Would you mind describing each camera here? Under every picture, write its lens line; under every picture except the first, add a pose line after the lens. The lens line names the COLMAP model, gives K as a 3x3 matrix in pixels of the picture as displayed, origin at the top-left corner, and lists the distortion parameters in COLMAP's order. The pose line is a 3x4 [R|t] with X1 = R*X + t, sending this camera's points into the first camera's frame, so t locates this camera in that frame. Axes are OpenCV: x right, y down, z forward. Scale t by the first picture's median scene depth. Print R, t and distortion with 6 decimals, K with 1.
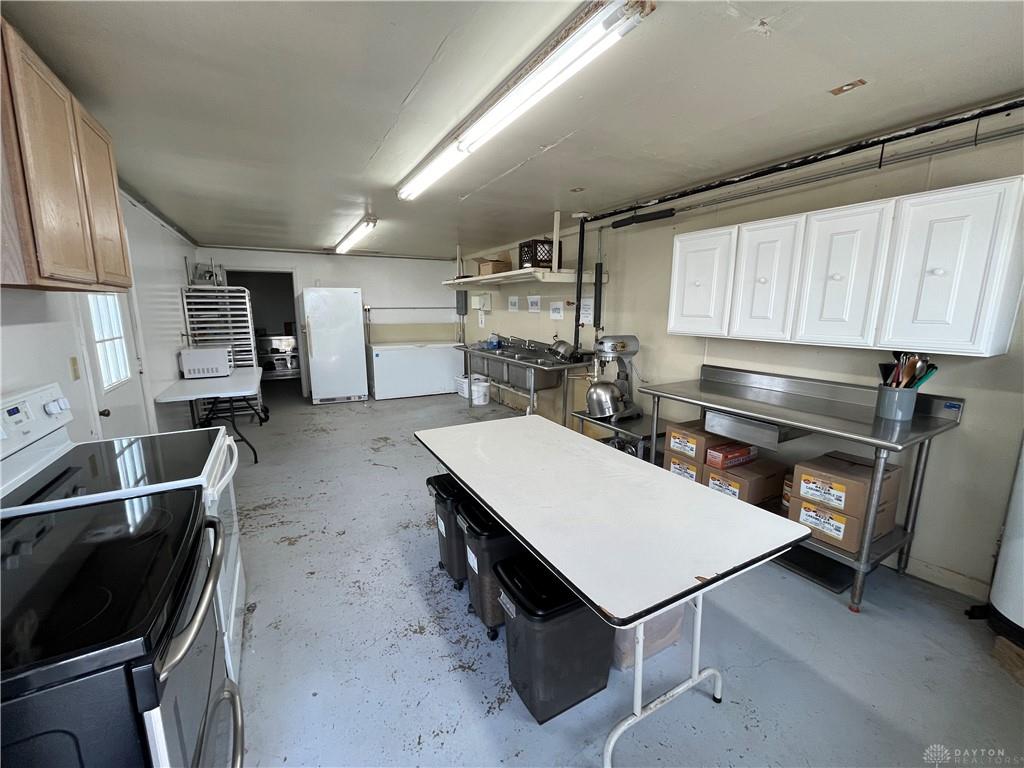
lens RADIAL K [[412.4, 0, 508.7], [0, 412.4, 381.3], [0, 0, 1]] dist [-0.001751, -0.000094]
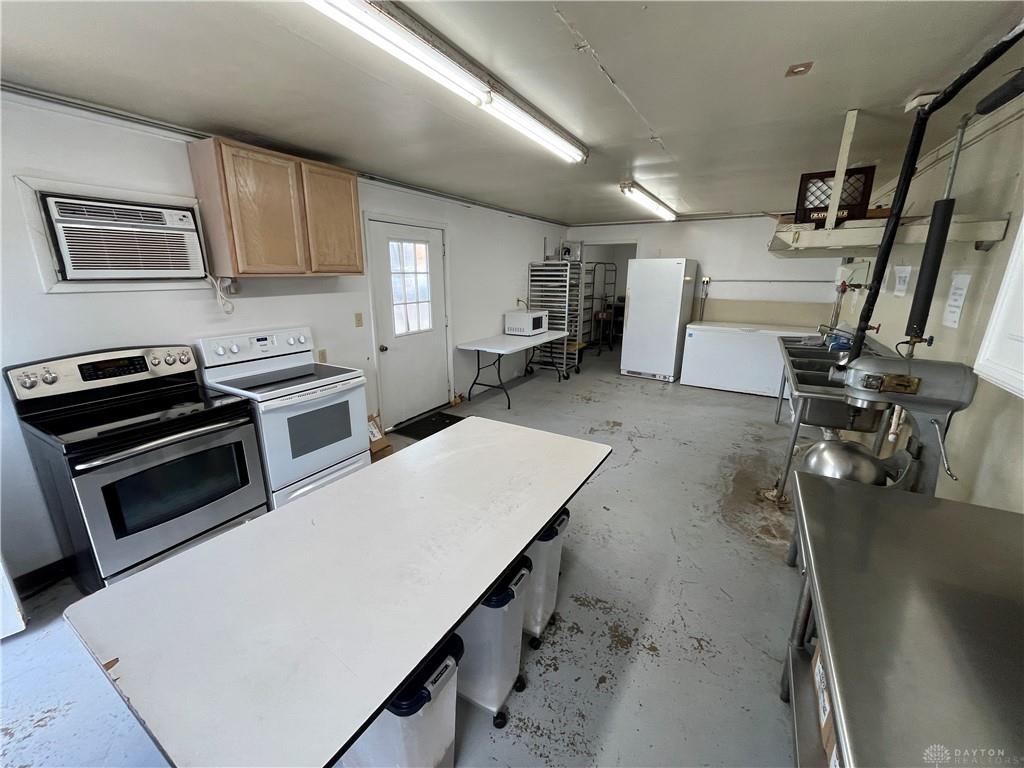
lens RADIAL K [[412.4, 0, 510.8], [0, 412.4, 384.1], [0, 0, 1]] dist [-0.001751, -0.000094]
pose [[0.507370, 0.227337, -0.831200, 0.321891], [-0.153971, 0.972967, 0.172126, -0.070833], [0.847861, 0.040649, 0.528658, 0.275500]]
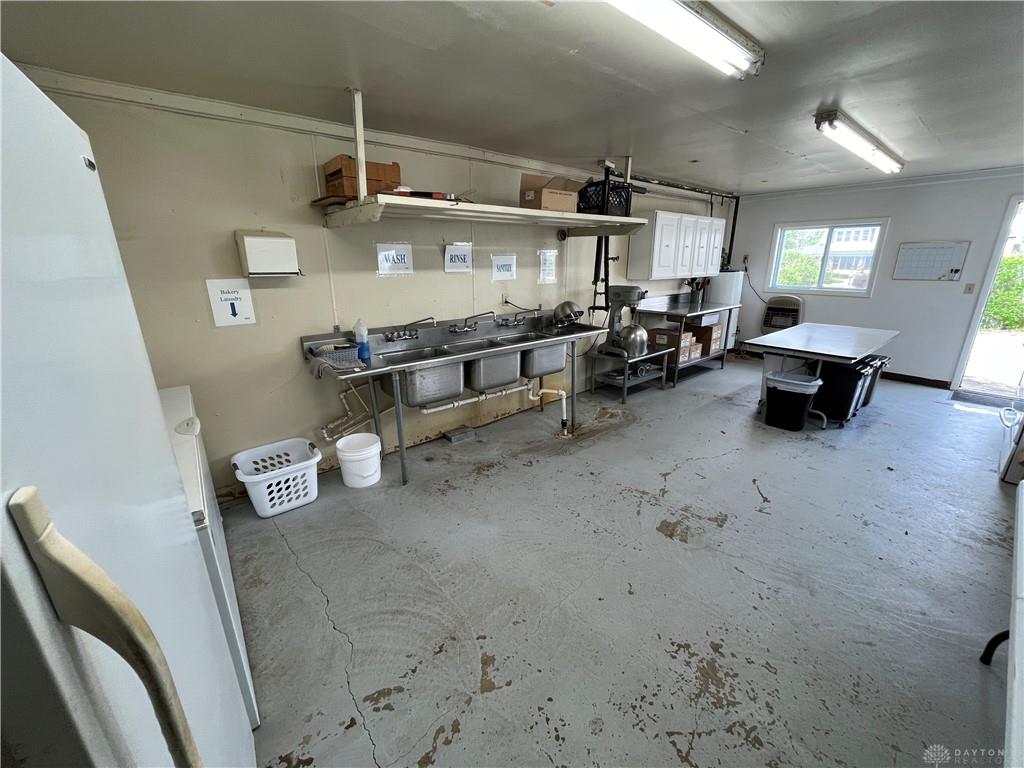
lens RADIAL K [[412.4, 0, 511.3], [0, 412.4, 387.5], [0, 0, 1]] dist [-0.001751, -0.000094]
pose [[-0.189720, -0.291307, 0.937628, -0.657457], [0.178545, 0.928813, 0.324696, -0.213615], [-0.965468, 0.229010, -0.124203, 1.147755]]
